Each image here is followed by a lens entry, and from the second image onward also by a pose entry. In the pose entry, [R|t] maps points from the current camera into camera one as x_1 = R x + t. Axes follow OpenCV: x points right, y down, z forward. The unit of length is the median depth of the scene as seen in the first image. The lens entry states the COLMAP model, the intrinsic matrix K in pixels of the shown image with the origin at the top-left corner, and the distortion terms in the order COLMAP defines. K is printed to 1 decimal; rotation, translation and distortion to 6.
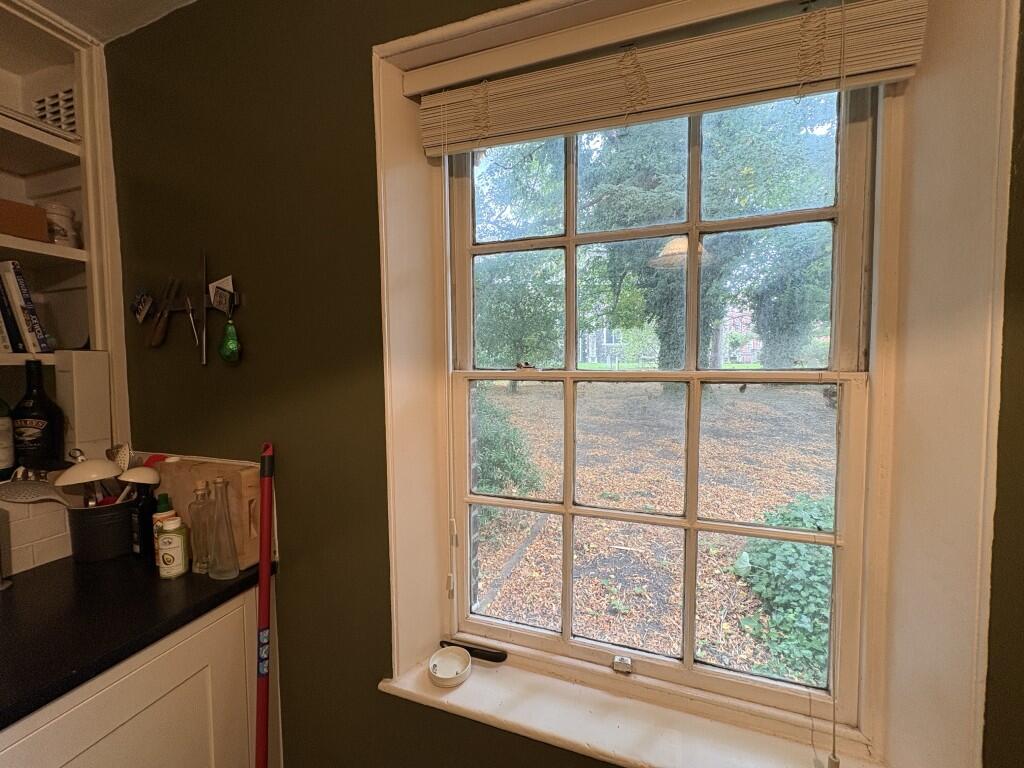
lens RADIAL K [[406.5, 0, 510.8], [0, 406.5, 381.8], [0, 0, 1]] dist [0.000906, -0.000537]
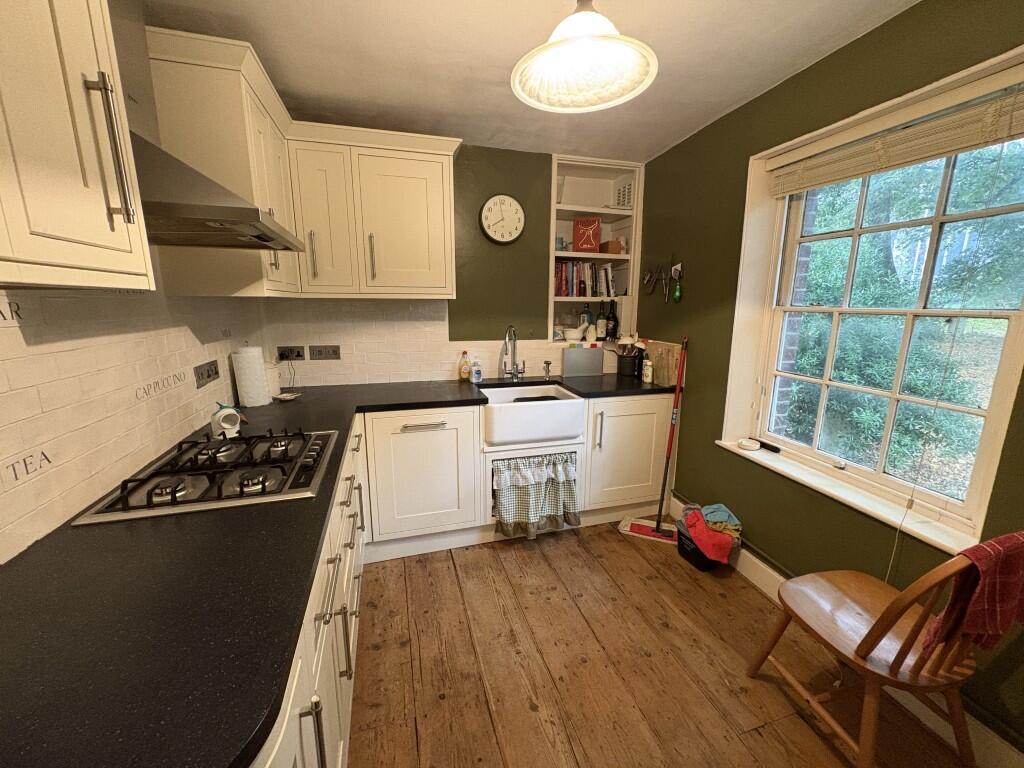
lens RADIAL K [[406.5, 0, 511.8], [0, 406.5, 382.7], [0, 0, 1]] dist [0.000906, -0.000537]
pose [[0.557998, 0.173182, -0.811570, 0.794727], [-0.048183, 0.983093, 0.176655, 0.048097], [0.828442, -0.059469, 0.556909, -1.159650]]
